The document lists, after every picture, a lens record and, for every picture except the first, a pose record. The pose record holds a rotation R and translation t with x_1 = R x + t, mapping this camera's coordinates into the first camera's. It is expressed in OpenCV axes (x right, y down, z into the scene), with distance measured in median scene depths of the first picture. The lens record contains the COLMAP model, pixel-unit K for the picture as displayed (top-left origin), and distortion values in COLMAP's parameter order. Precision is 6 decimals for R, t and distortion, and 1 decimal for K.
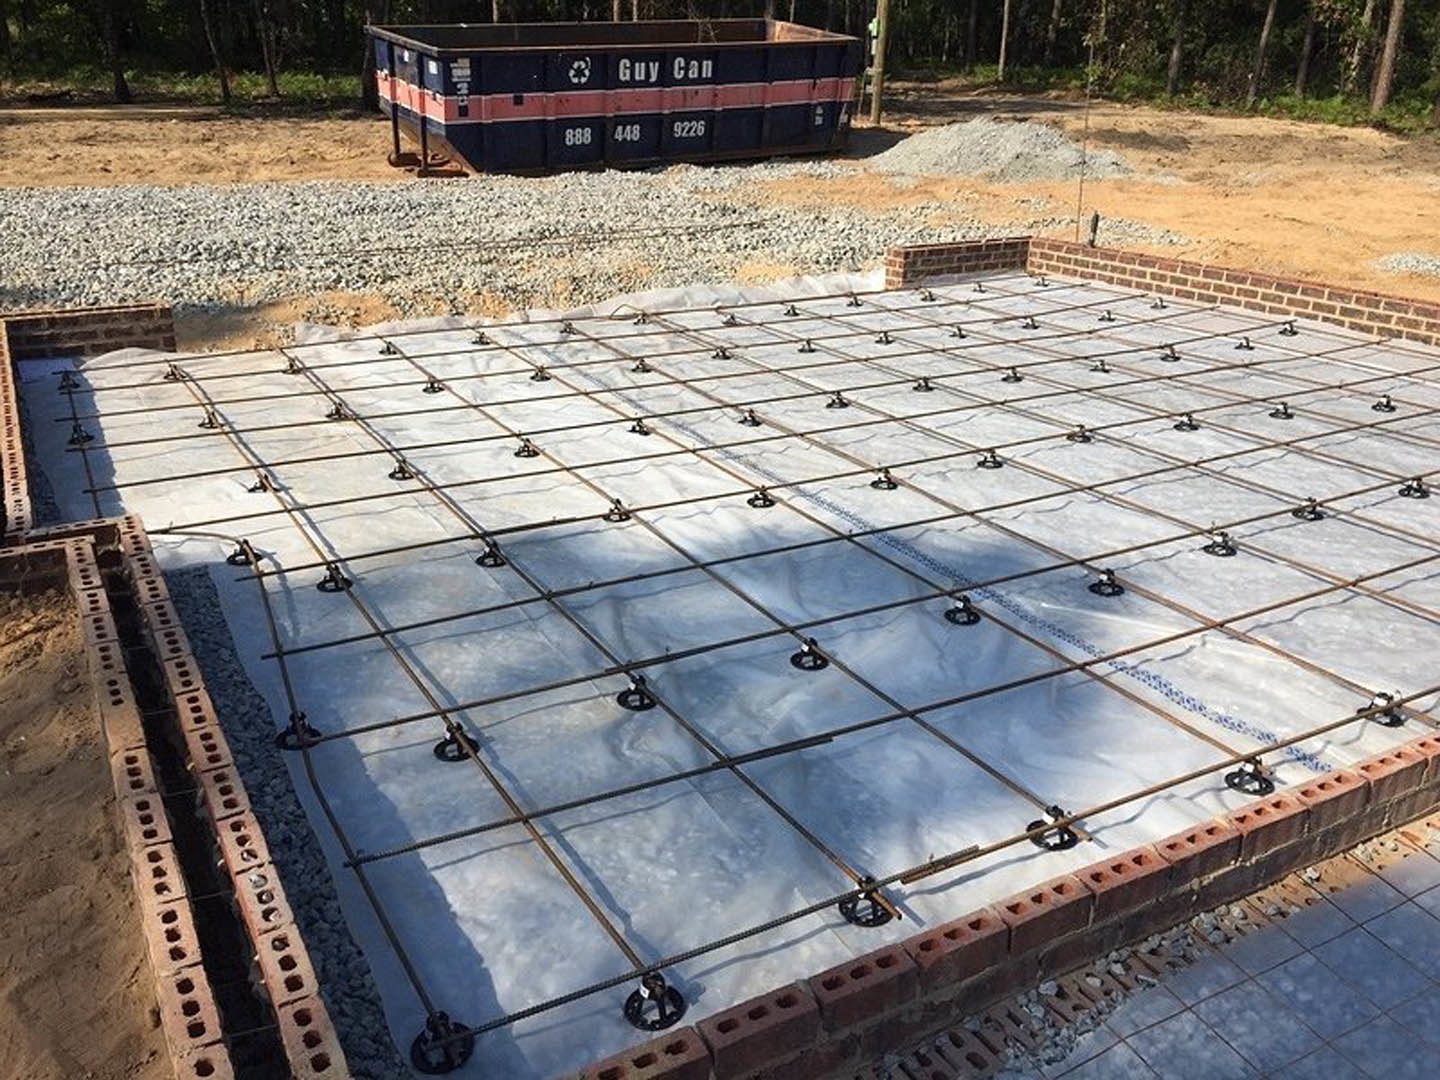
lens RADIAL K [[1237.2, 0, 708.7], [0, 1237.2, 525.5], [0, 0, 1]] dist [0.085790, -0.114355]
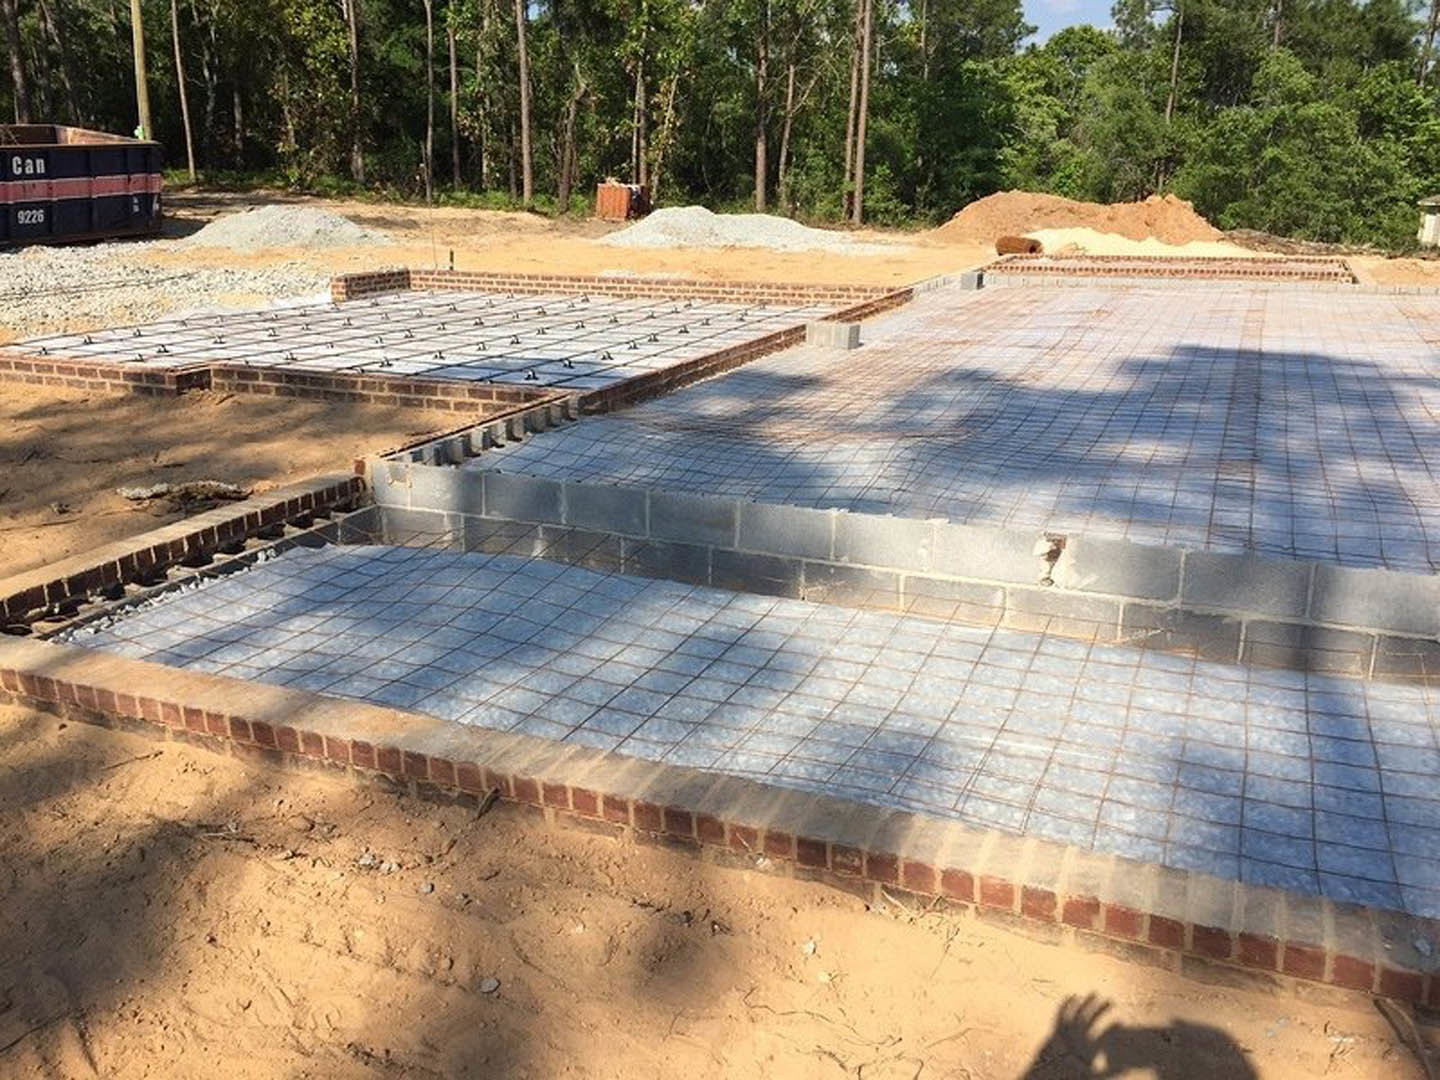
lens RADIAL K [[1237.2, 0, 715.9], [0, 1237.2, 545.9], [0, 0, 1]] dist [0.085790, -0.114355]
pose [[0.789213, -0.182721, 0.586306, -0.256843], [0.219342, 0.975608, 0.008795, 0.109505], [-0.573612, 0.121661, 0.810042, -0.272641]]
